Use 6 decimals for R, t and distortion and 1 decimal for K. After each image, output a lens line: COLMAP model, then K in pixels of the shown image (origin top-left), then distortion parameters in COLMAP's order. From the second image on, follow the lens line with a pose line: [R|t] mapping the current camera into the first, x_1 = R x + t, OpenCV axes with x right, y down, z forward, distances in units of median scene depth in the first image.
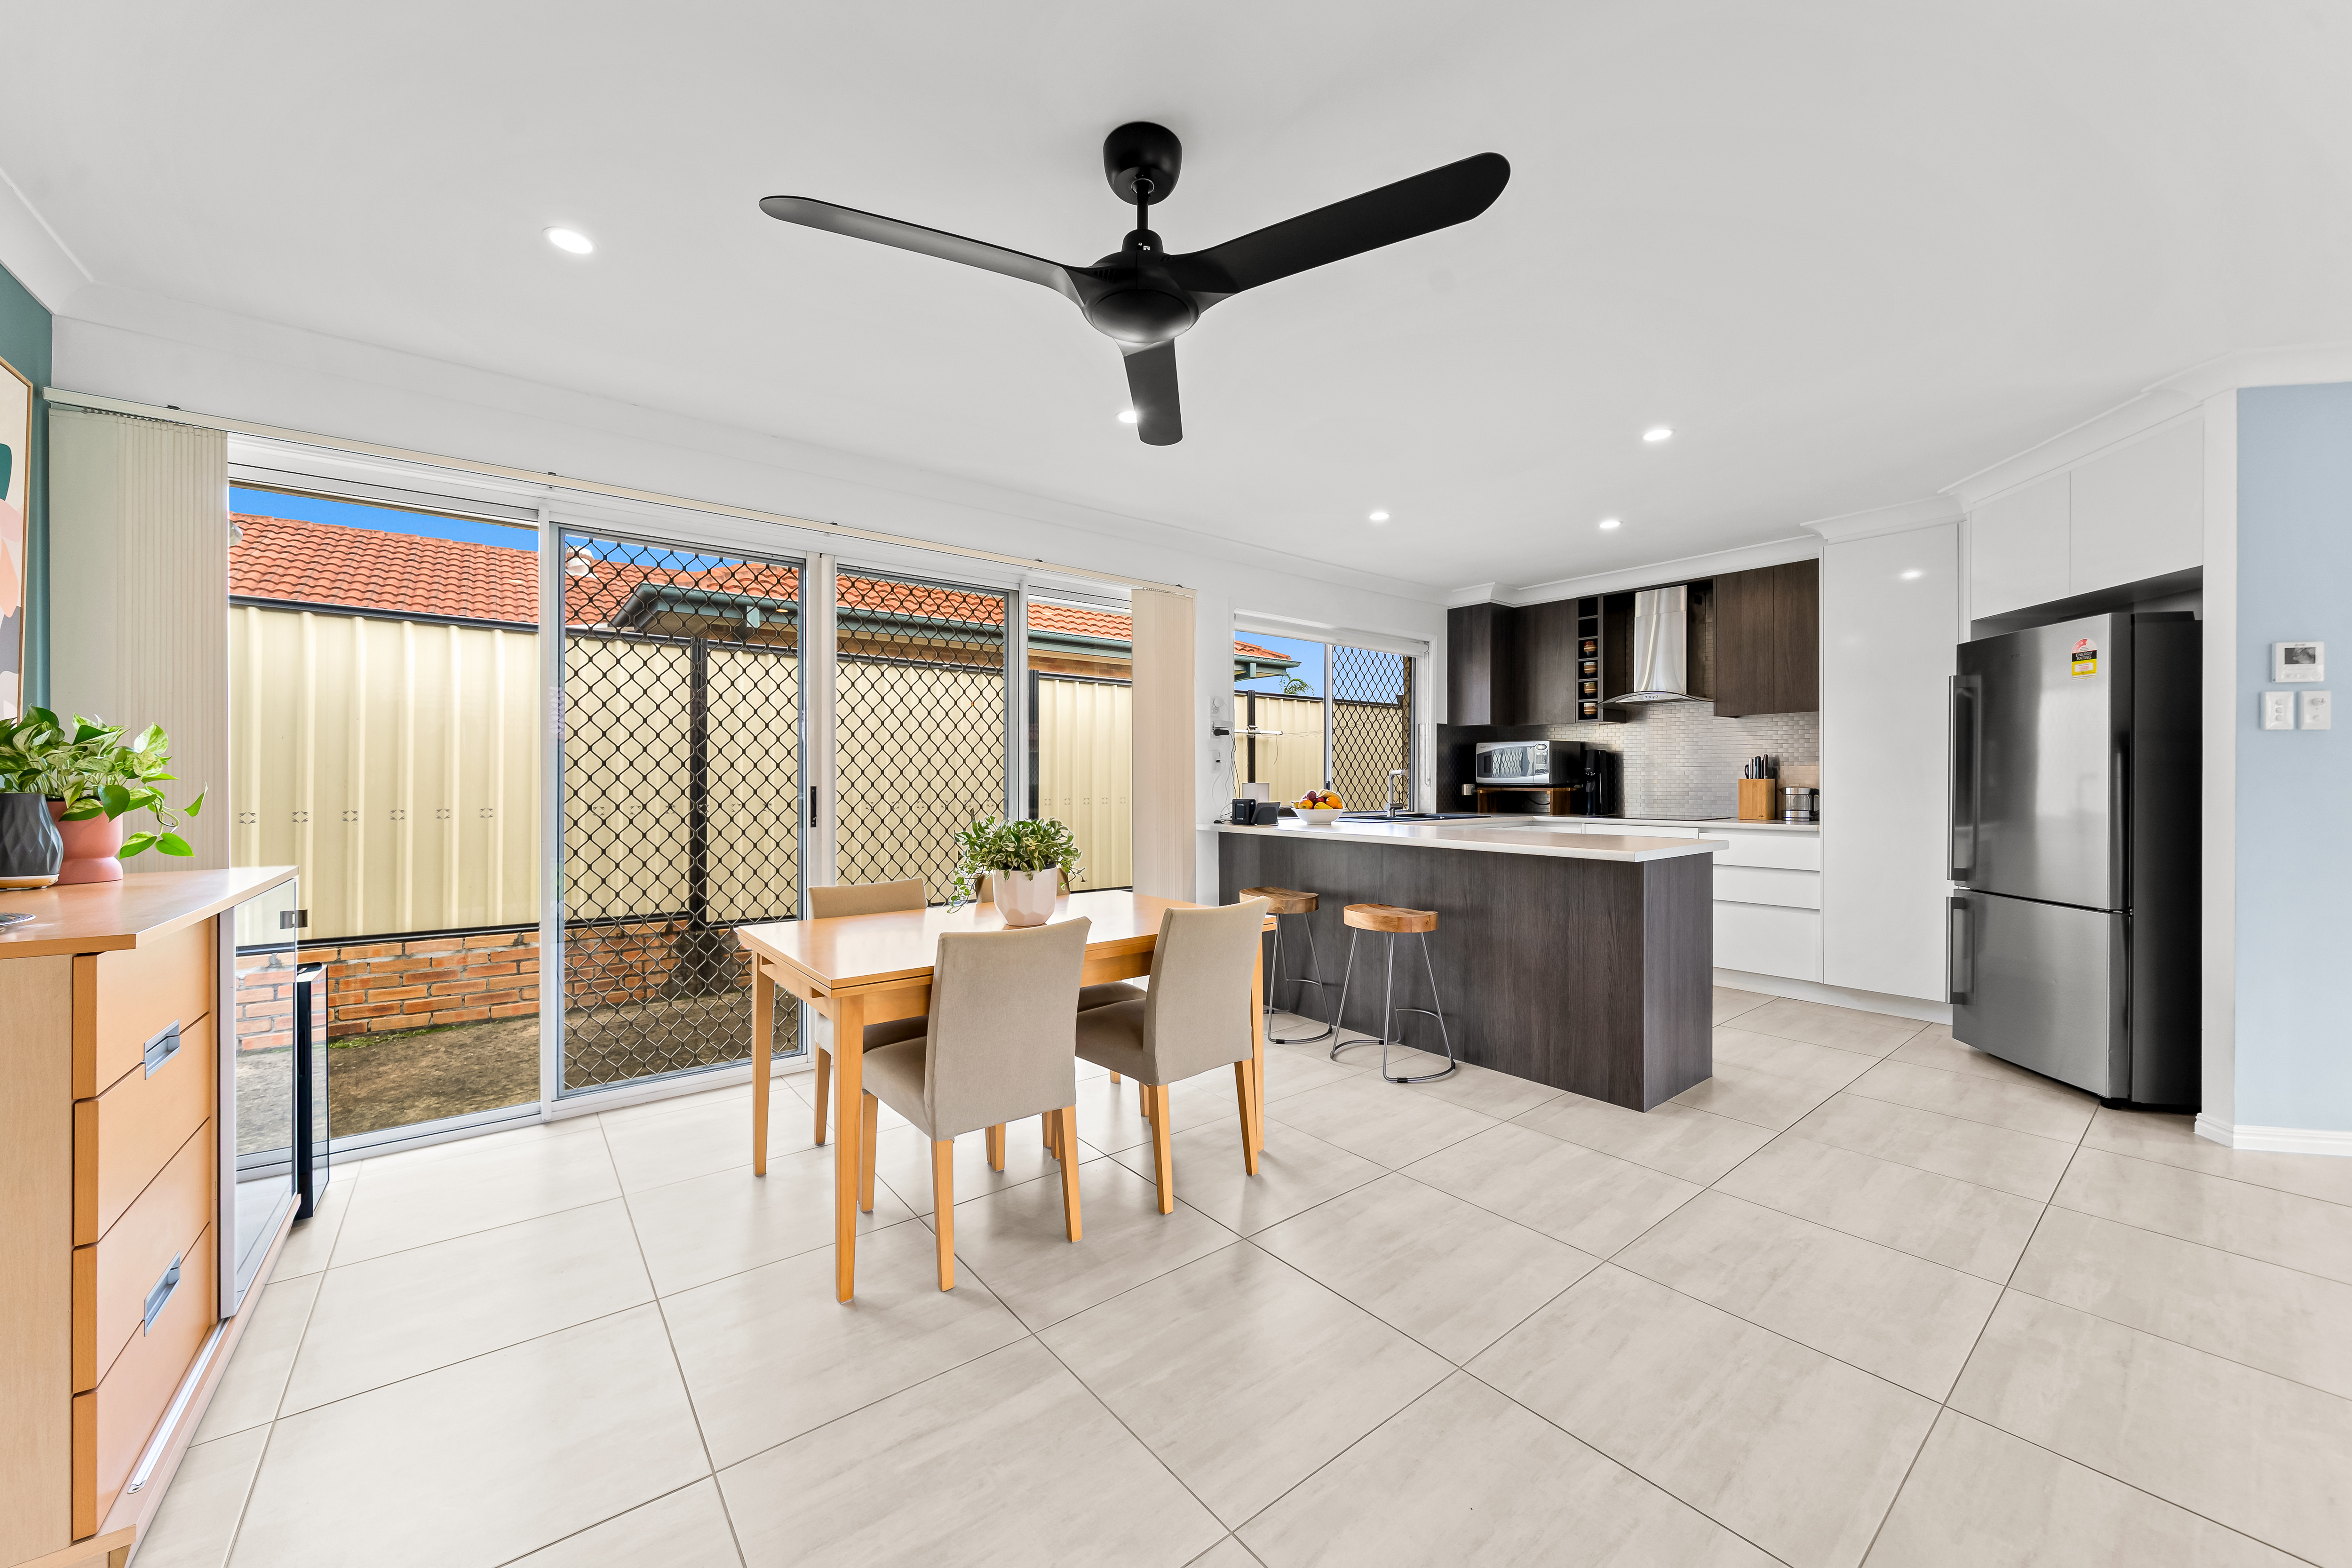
lens RADIAL K [[869.1, 0, 1148.1], [0, 869.1, 775.4], [0, 0, 1]] dist [-0.002350, -0.000836]
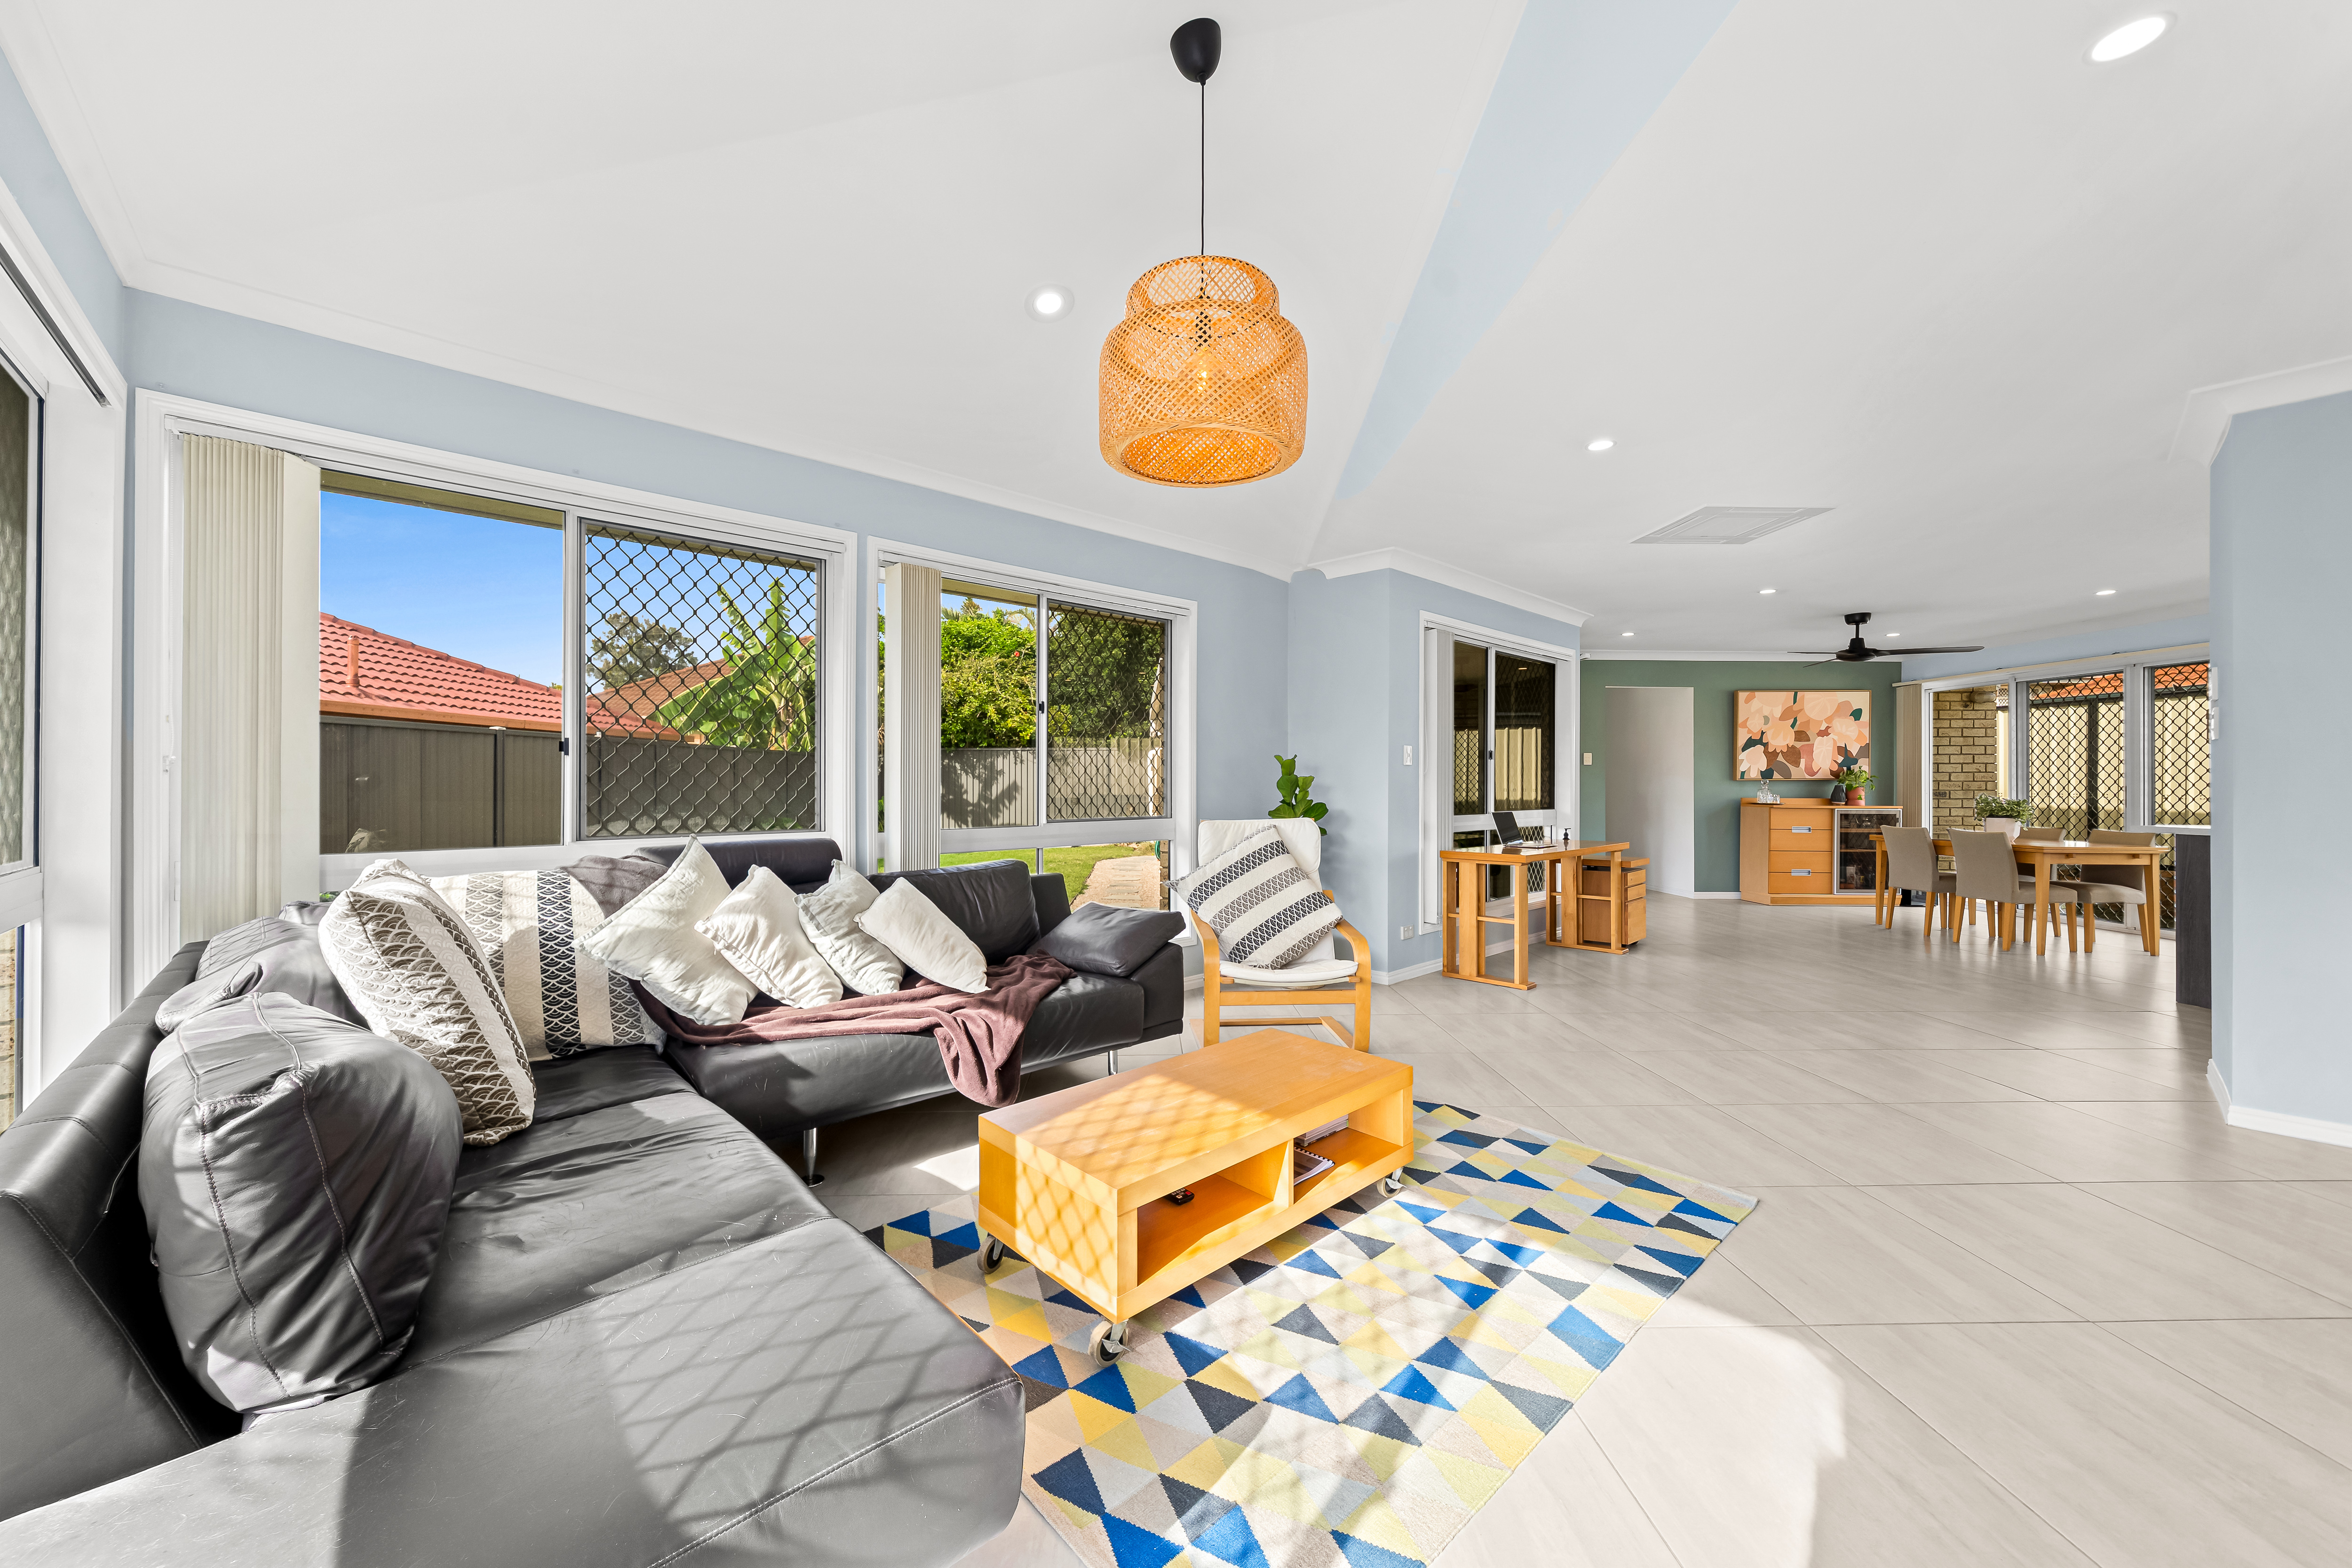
lens RADIAL K [[869.1, 0, 1151.4], [0, 869.1, 786.6], [0, 0, 1]] dist [-0.002350, -0.000836]
pose [[-0.597990, 0.002441, -0.801500, 1.970499], [0.002052, 0.999997, 0.001514, 0.005531], [0.801501, -0.000739, -0.597993, 0.325382]]
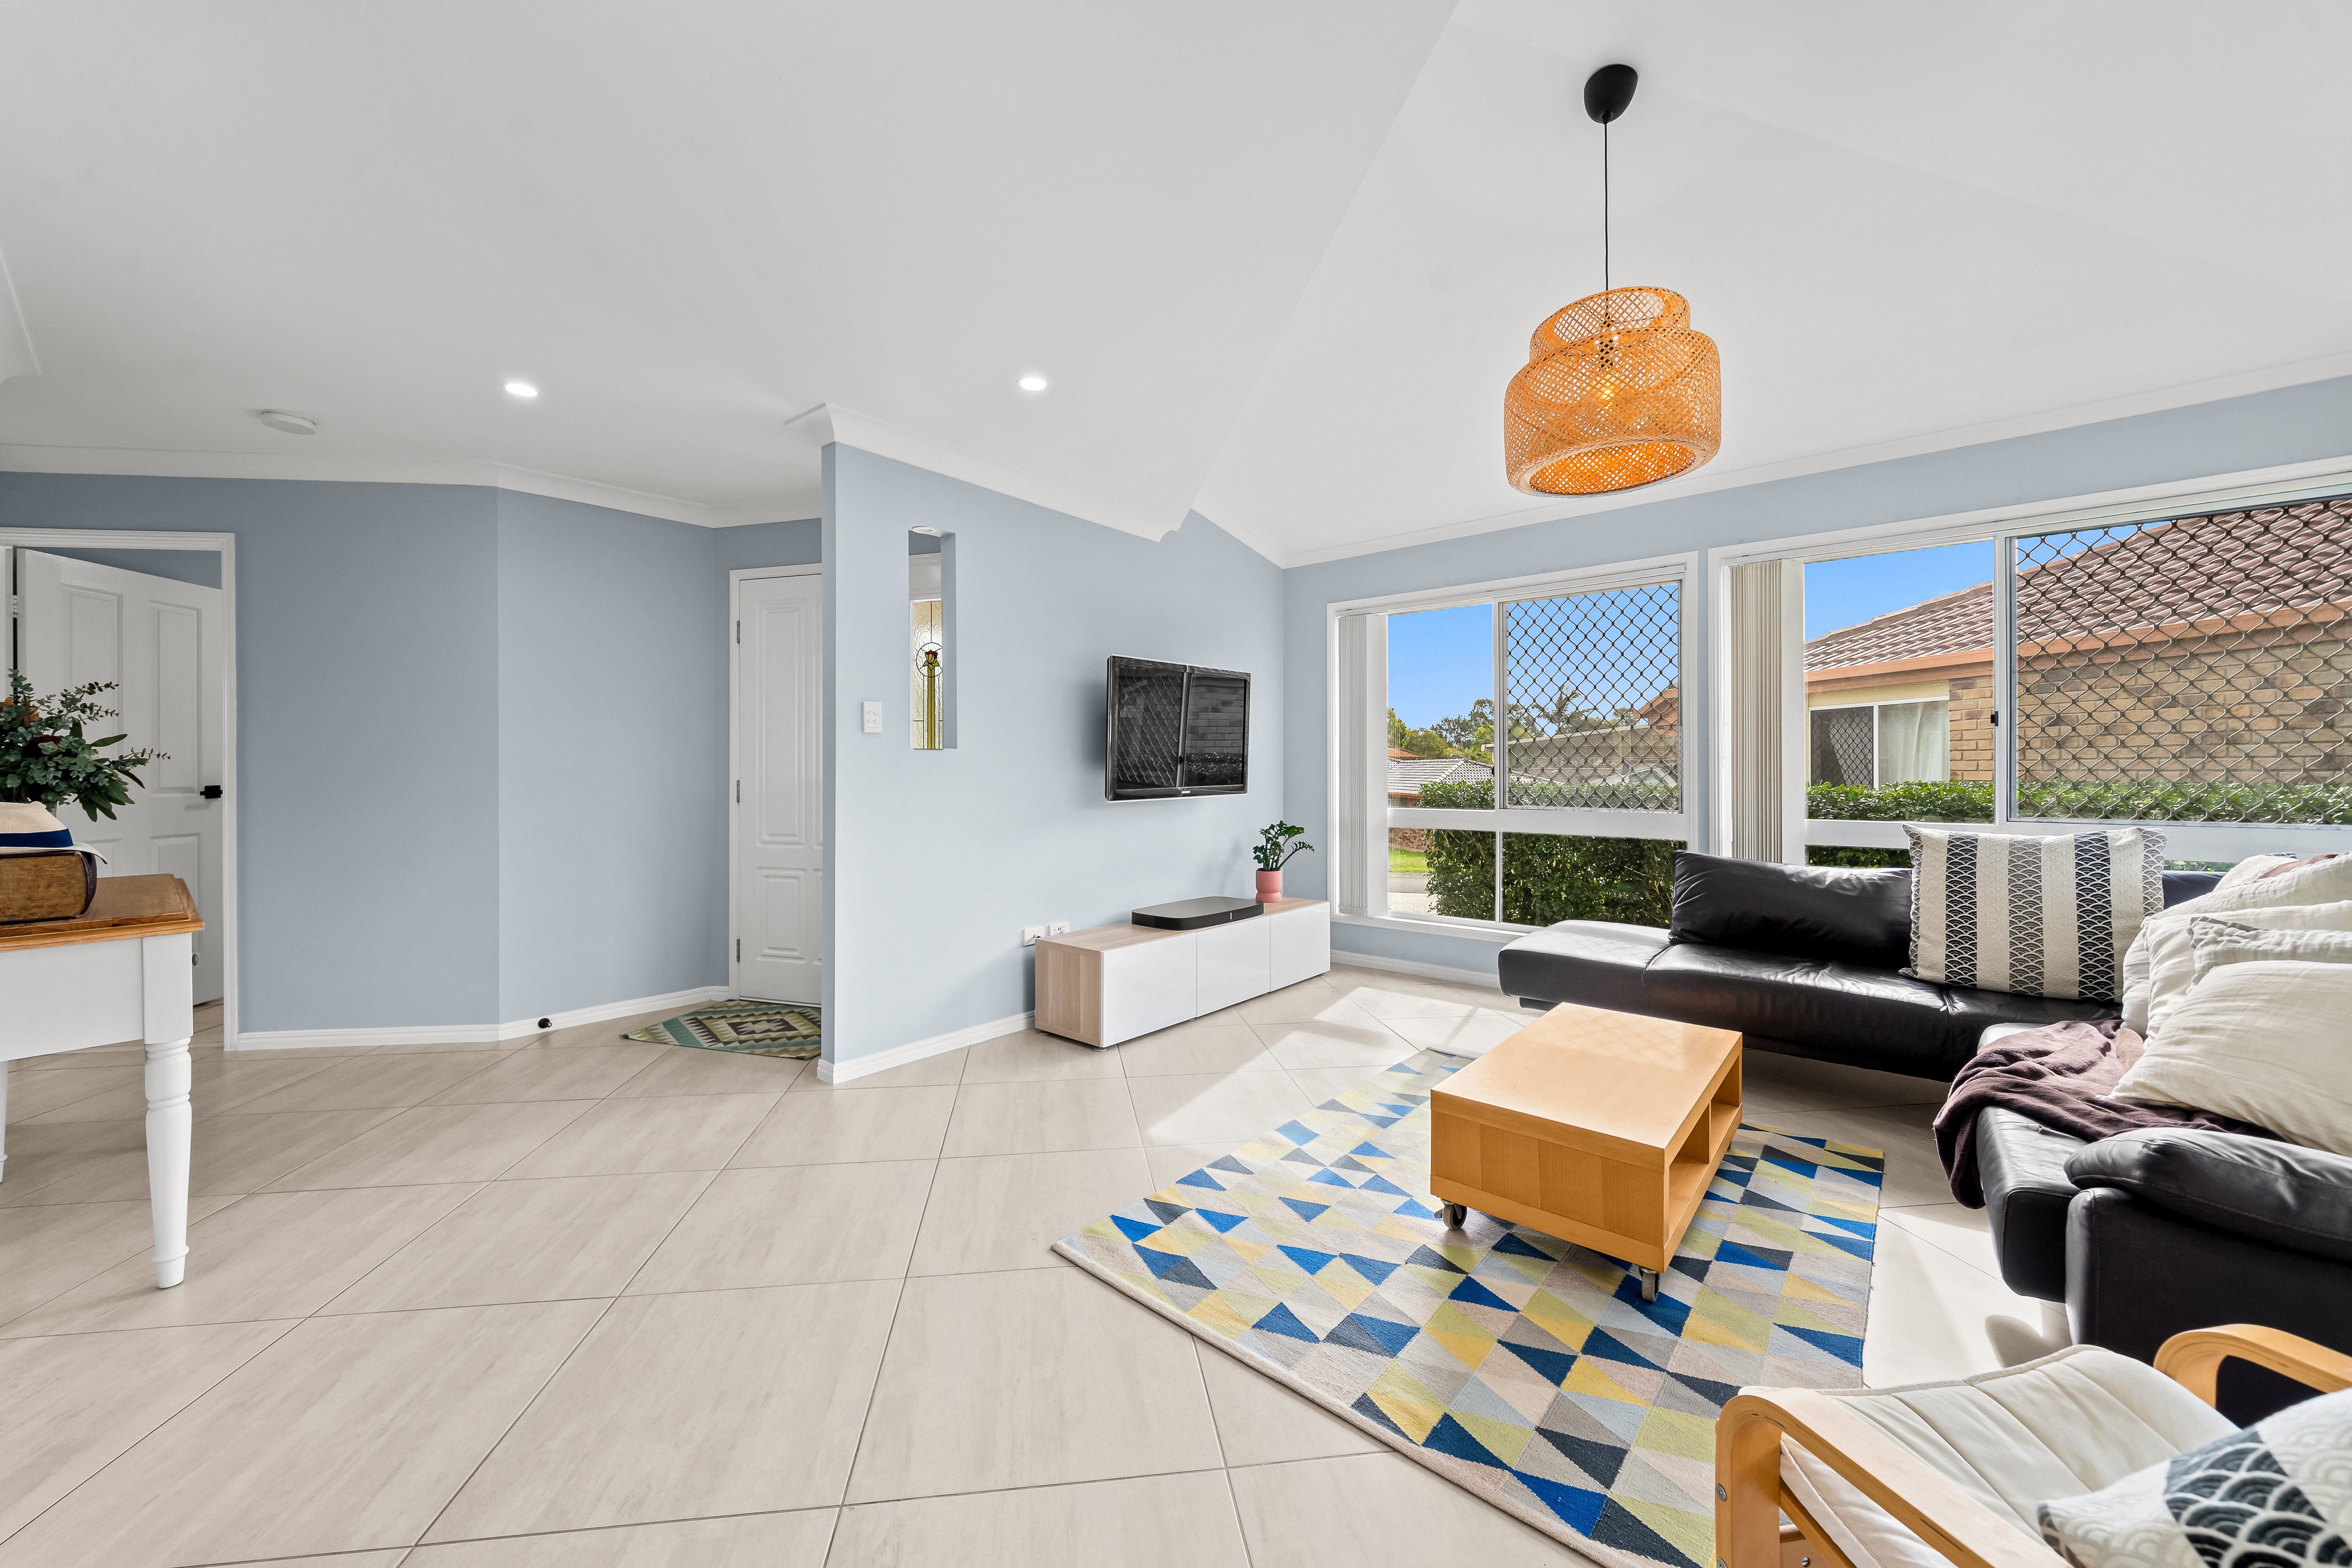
lens RADIAL K [[869.1, 0, 1142.9], [0, 869.1, 761.5], [0, 0, 1]] dist [-0.002350, -0.000836]
pose [[0.517919, 0.003932, 0.855420, 0.904617], [-0.000344, 0.999990, -0.004388, -0.001319], [-0.855429, 0.001979, 0.517916, 0.007733]]
